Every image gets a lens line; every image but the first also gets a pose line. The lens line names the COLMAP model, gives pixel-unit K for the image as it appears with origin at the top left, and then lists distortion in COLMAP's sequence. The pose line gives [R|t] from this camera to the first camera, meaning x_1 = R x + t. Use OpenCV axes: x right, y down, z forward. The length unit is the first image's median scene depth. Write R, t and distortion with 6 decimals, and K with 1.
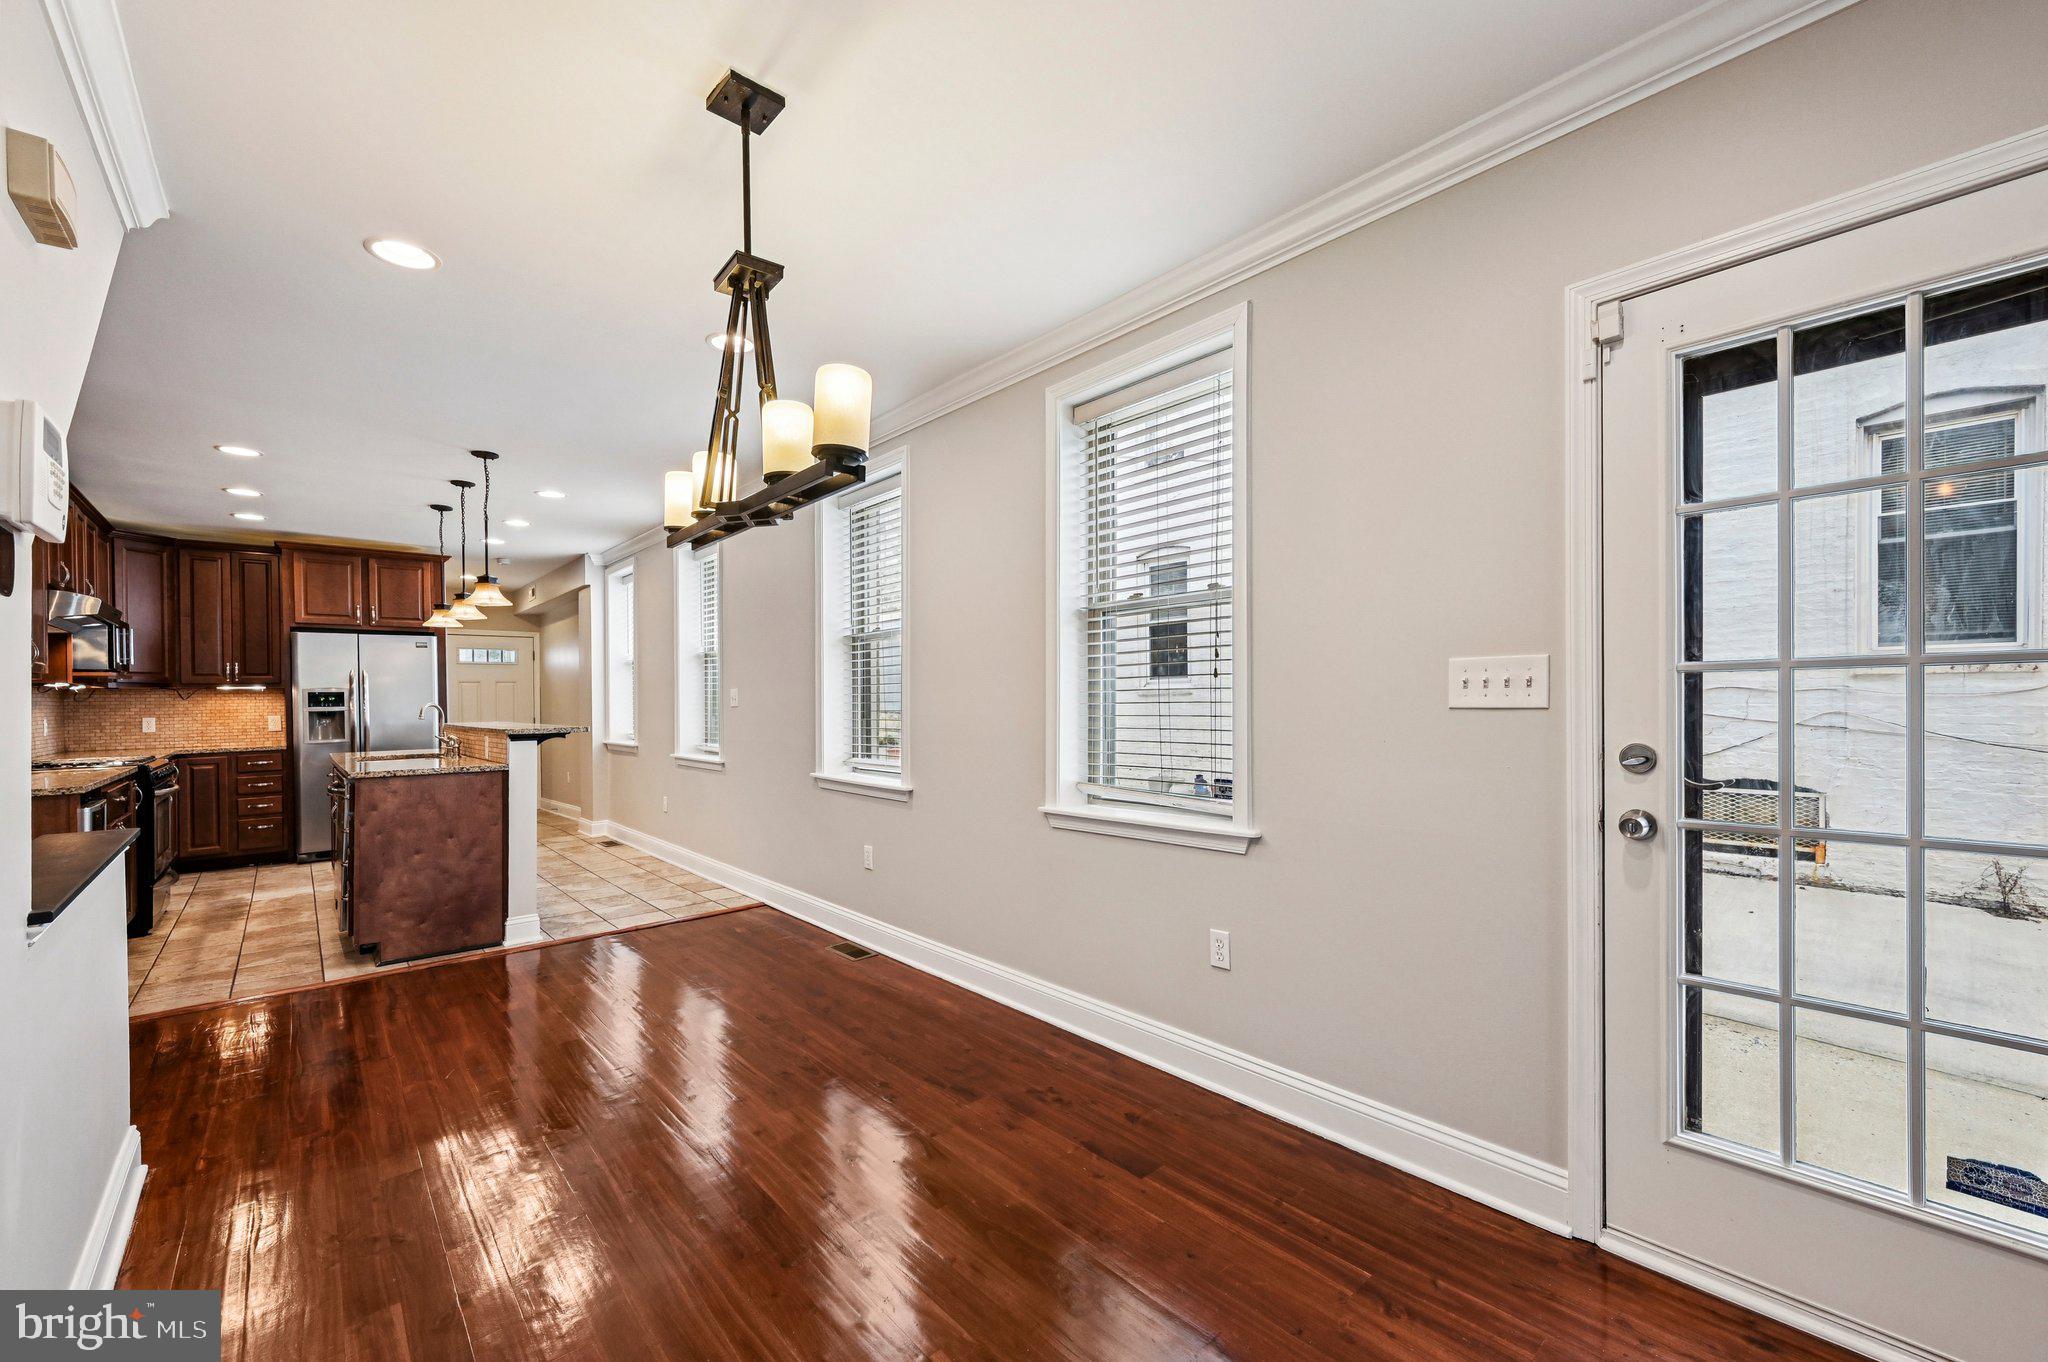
lens RADIAL K [[840.8, 0, 1013.5], [0, 840.8, 696.1], [0, 0, 1]] dist [0.000754, 0.000286]
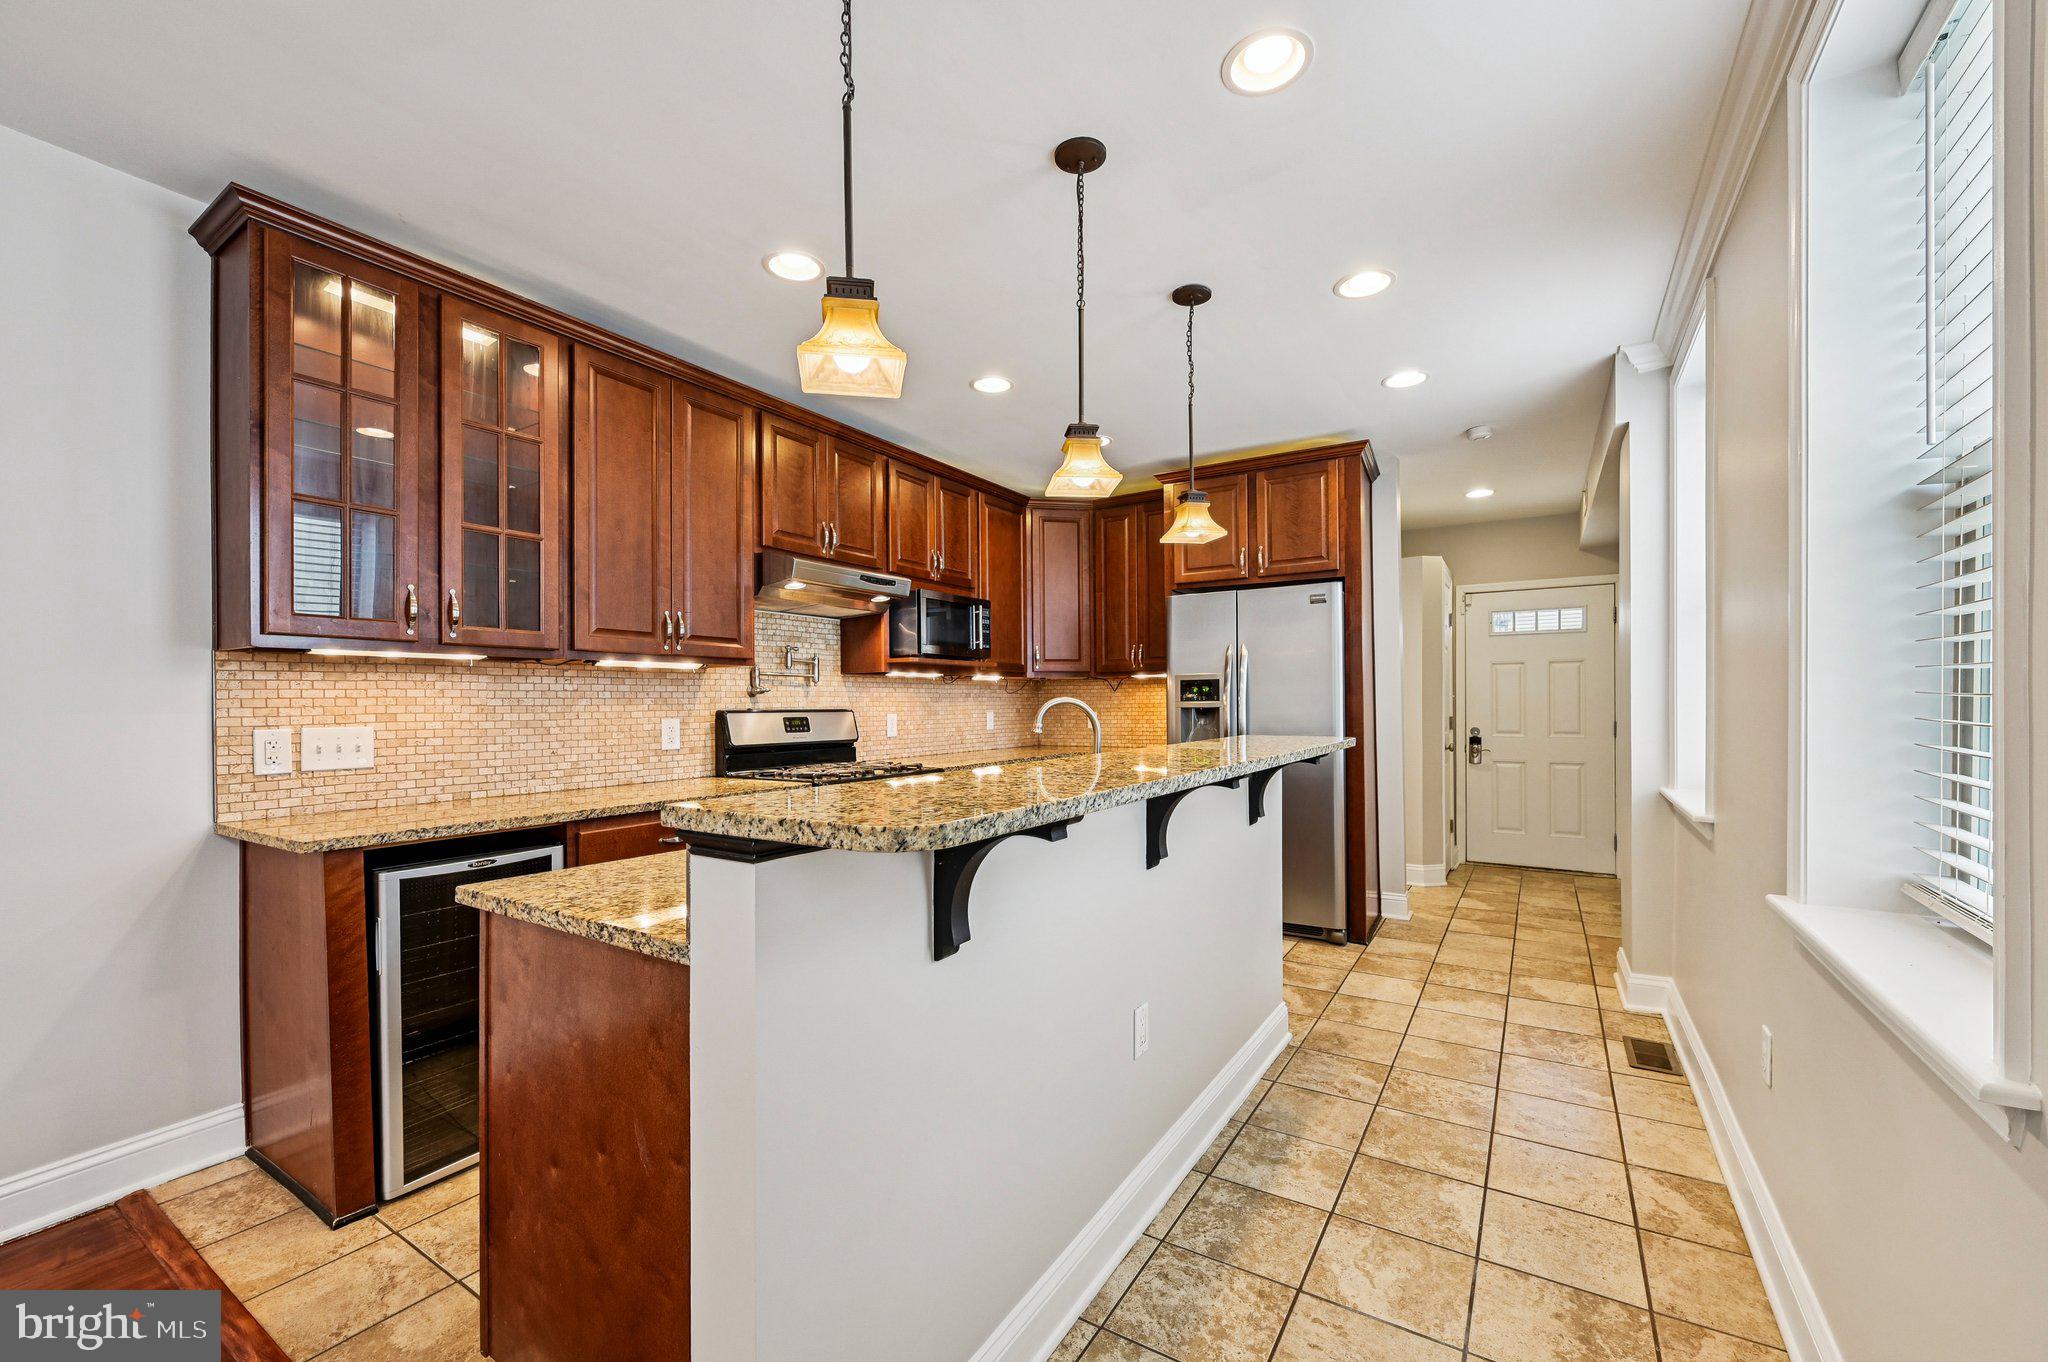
lens RADIAL K [[811.3, 0, 1034.1], [0, 811.3, 699.1], [0, 0, 1]] dist [0.000097, -0.000086]
pose [[0.292451, 0.006508, -0.956258, -0.228034], [0.006429, 0.999941, 0.008771, 0.004627], [0.956259, -0.008713, 0.292392, 0.688540]]
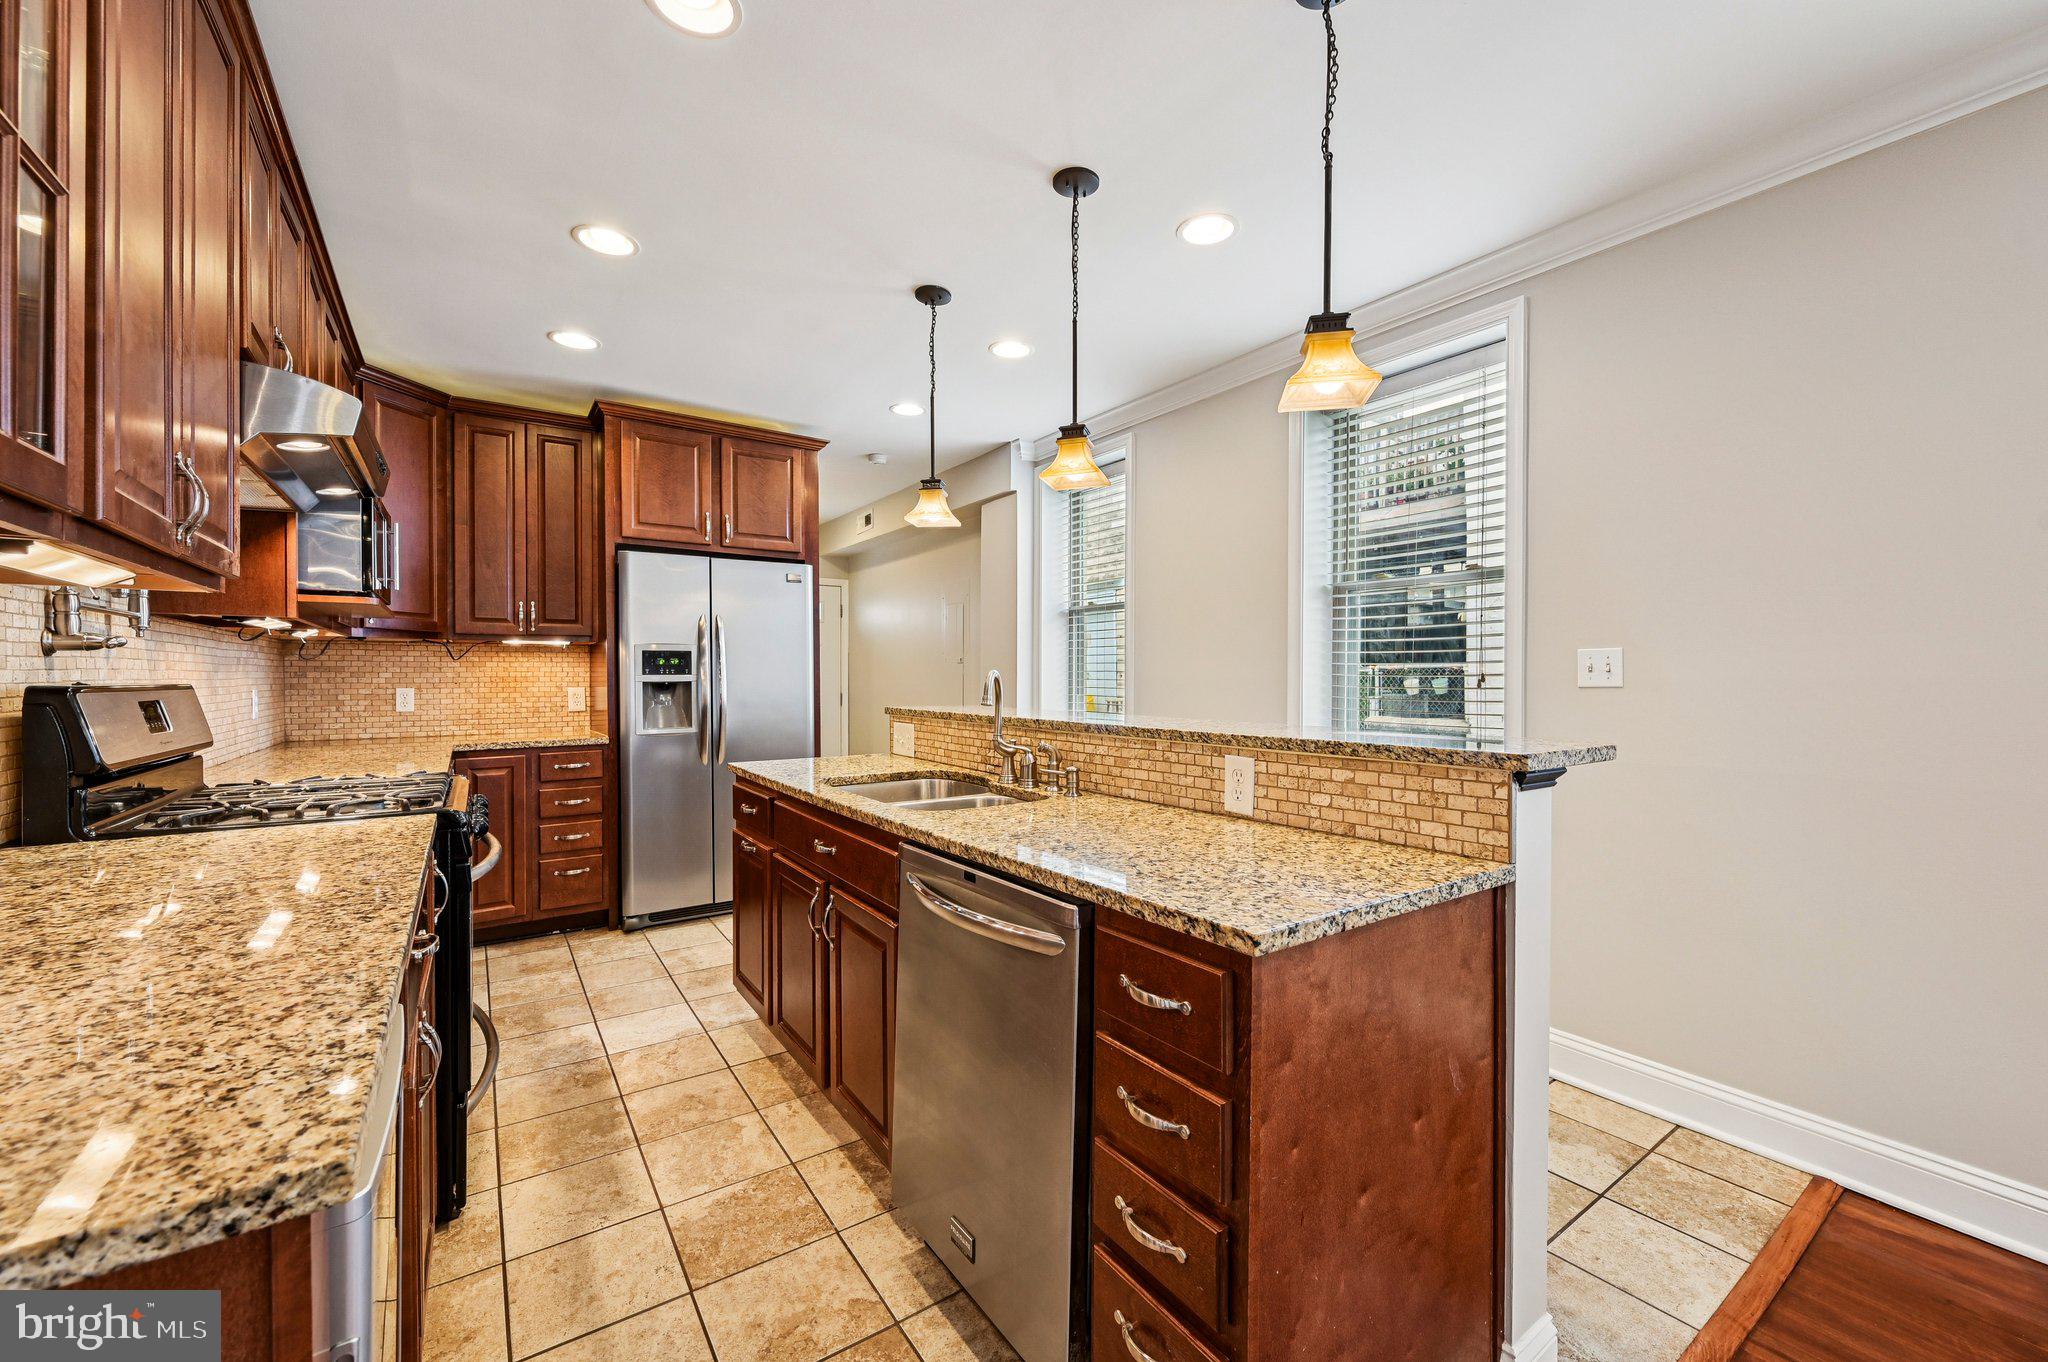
lens RADIAL K [[808.2, 0, 1018.6], [0, 808.2, 674.8], [0, 0, 1]] dist [-0.000940, -0.000108]
pose [[0.993414, 0.013308, -0.113801, -0.504331], [-0.013033, 0.999910, 0.003154, 0.007858], [0.113832, -0.001650, 0.993499, 0.453524]]
